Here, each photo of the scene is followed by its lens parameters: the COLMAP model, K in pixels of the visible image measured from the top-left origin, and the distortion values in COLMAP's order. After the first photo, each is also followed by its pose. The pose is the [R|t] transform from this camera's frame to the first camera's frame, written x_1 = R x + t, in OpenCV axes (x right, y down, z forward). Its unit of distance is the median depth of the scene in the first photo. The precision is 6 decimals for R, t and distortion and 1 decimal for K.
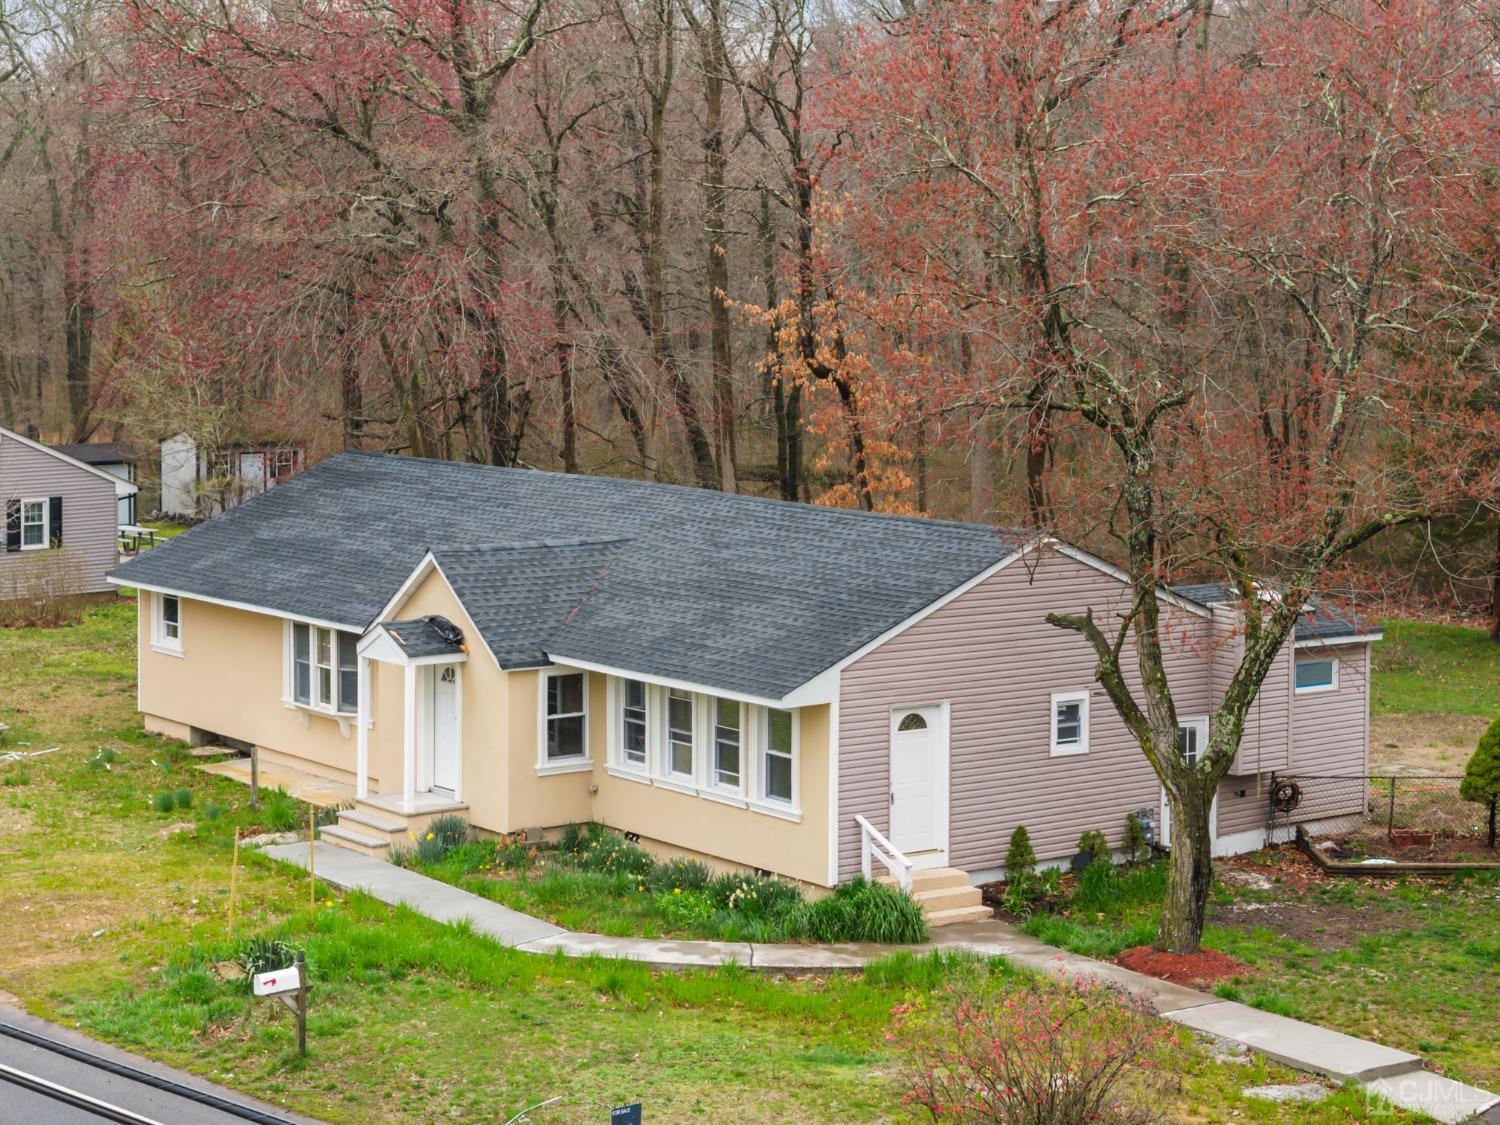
lens RADIAL K [[2945.0, 0, 750.3], [0, 2945.0, 438.9], [0, 0, 1]] dist [0.053558, -0.026157]
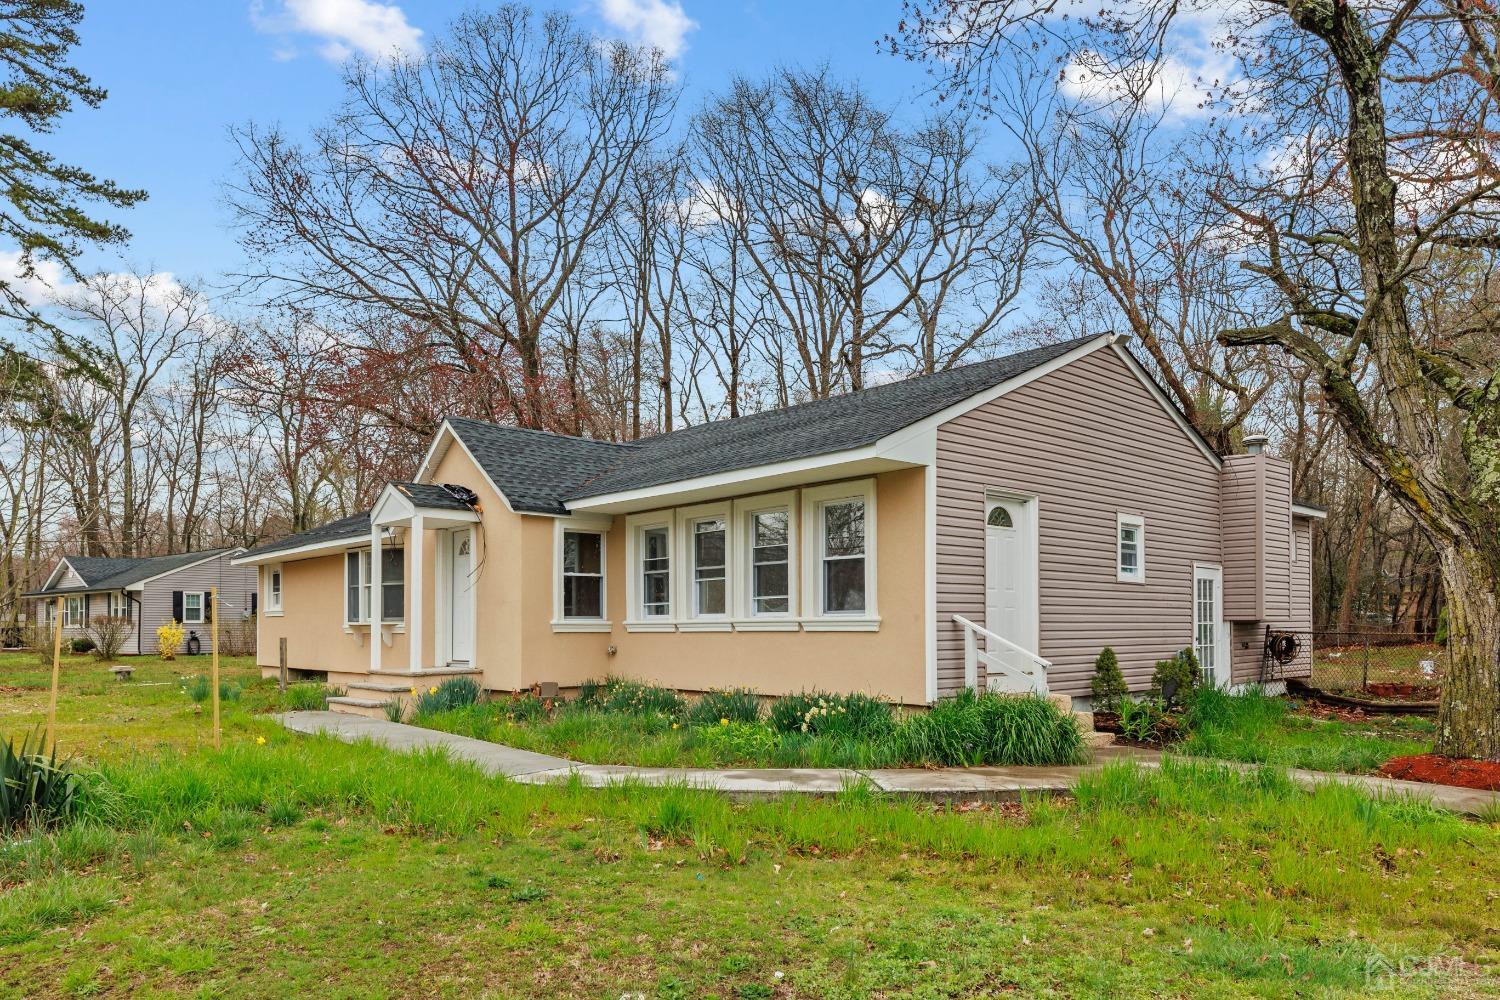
lens RADIAL K [[1017.6, 0, 750.8], [0, 1017.6, 610.6], [0, 0, 1]] dist [0.002569, -0.000289]
pose [[0.994803, -0.005310, 0.101680, -0.045289], [0.012629, 0.997362, -0.071475, 0.142016], [-0.101032, 0.072388, 0.992246, 0.717872]]
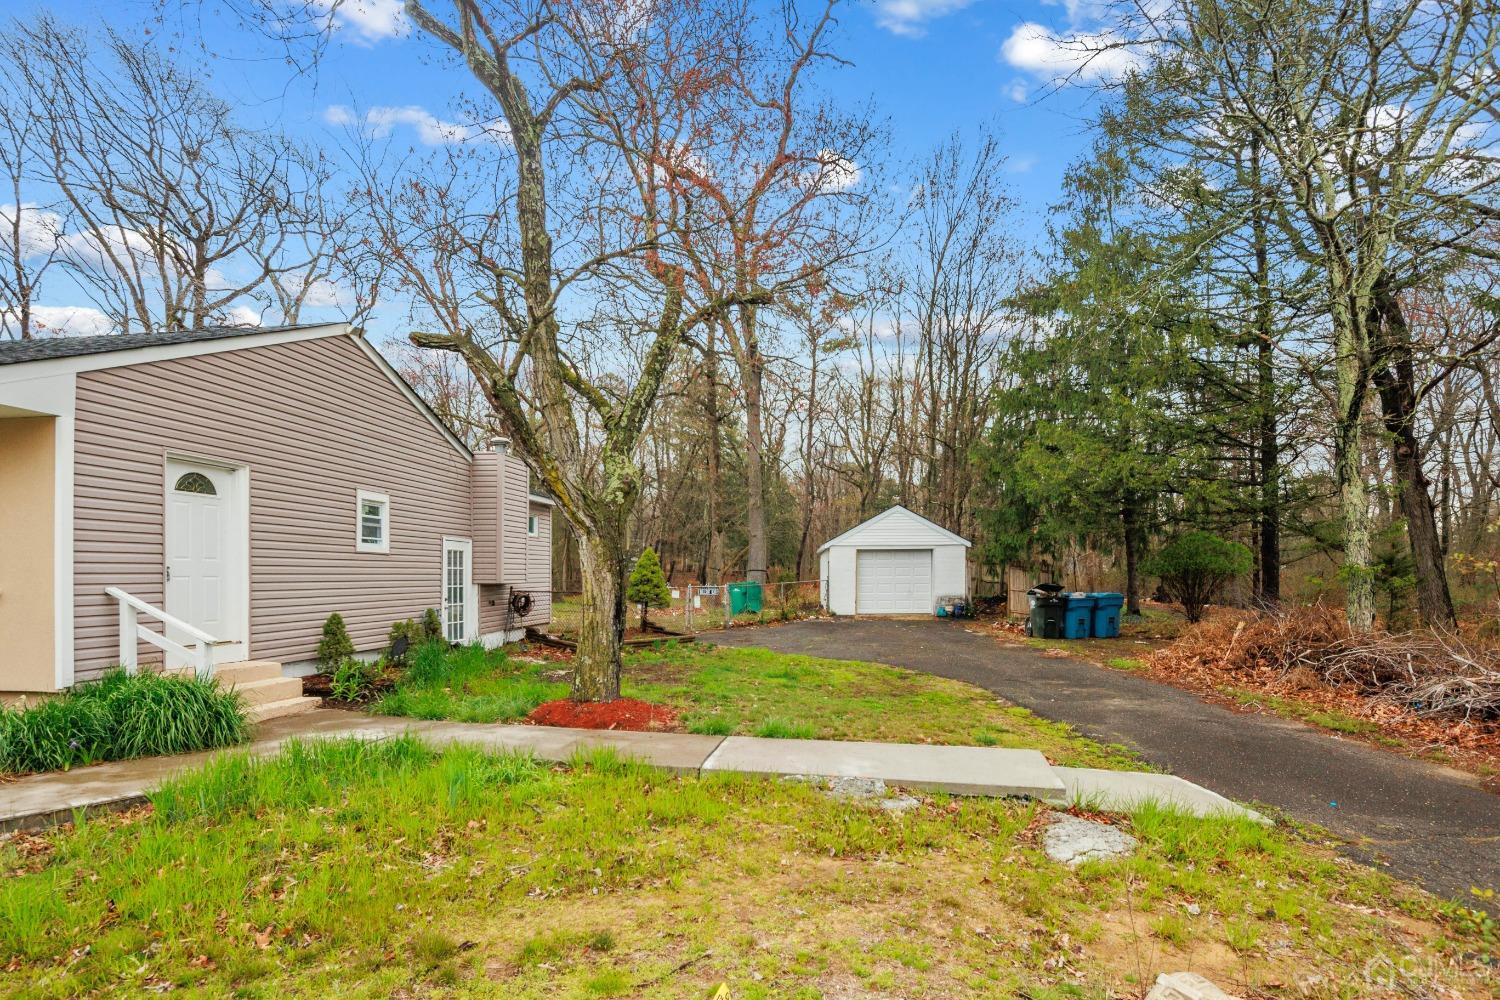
lens RADIAL K [[725.9, 0, 756.0], [0, 725.9, 578.0], [0, 0, 1]] dist [0.001710, -0.000632]
pose [[0.697340, -0.005464, 0.716720, 0.018775], [0.040335, 0.998685, -0.031631, 0.134186], [-0.715605, 0.050966, 0.696643, 0.748180]]
